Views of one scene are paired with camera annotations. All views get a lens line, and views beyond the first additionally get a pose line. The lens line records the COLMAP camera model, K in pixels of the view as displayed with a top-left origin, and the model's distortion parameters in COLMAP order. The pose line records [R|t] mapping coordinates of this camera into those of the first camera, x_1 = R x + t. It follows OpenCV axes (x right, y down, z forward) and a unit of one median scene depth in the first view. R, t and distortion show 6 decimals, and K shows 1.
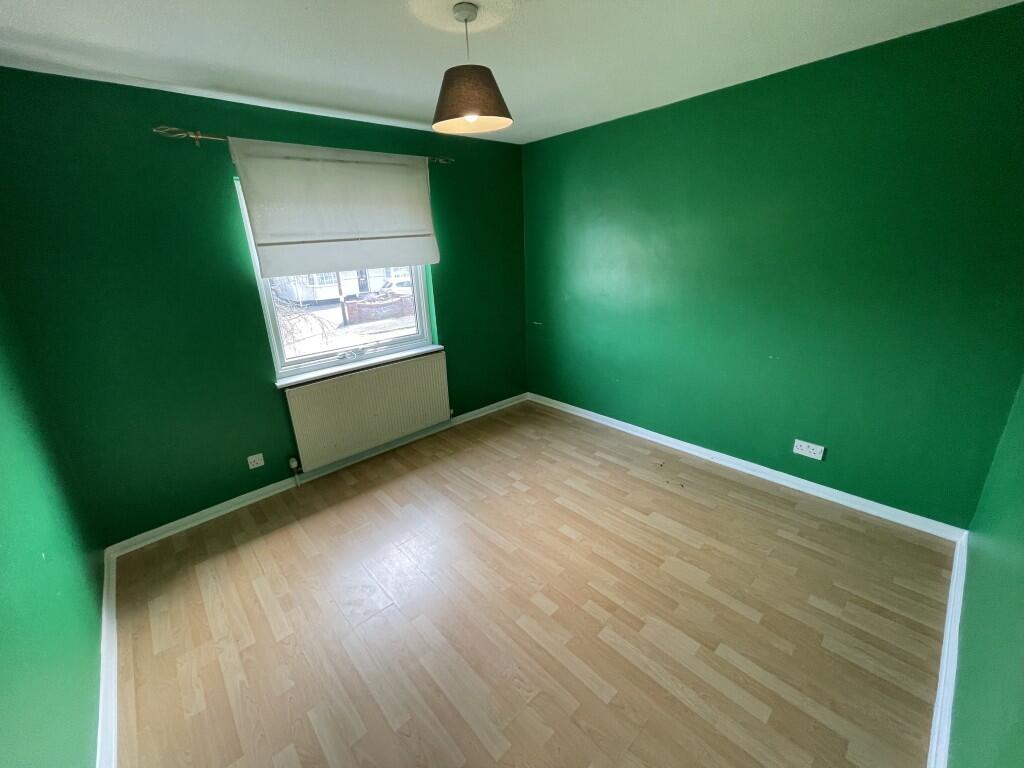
lens RADIAL K [[414.1, 0, 509.3], [0, 414.1, 379.0], [0, 0, 1]] dist [0.000109, 0.000058]
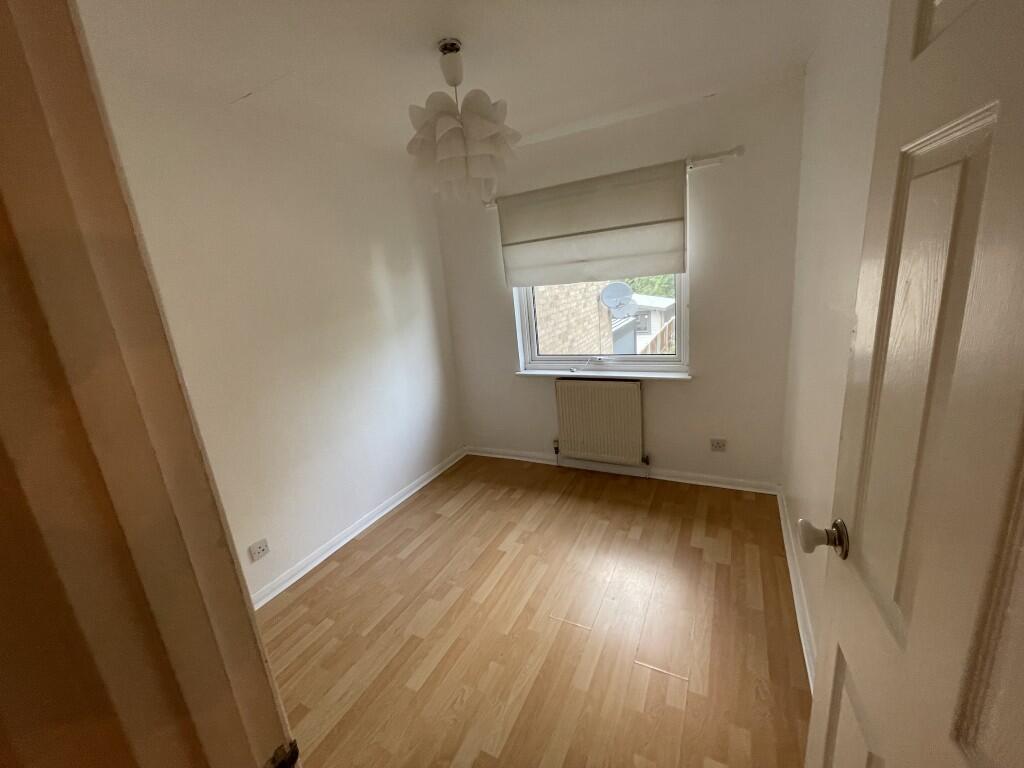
lens RADIAL K [[414.1, 0, 509.3], [0, 414.1, 379.0], [0, 0, 1]] dist [0.000109, 0.000058]
pose [[0.336190, 0.237300, -0.911408, 0.463389], [-0.219706, 0.960796, 0.169116, -0.145697], [0.915809, 0.143387, 0.375147, 0.423271]]
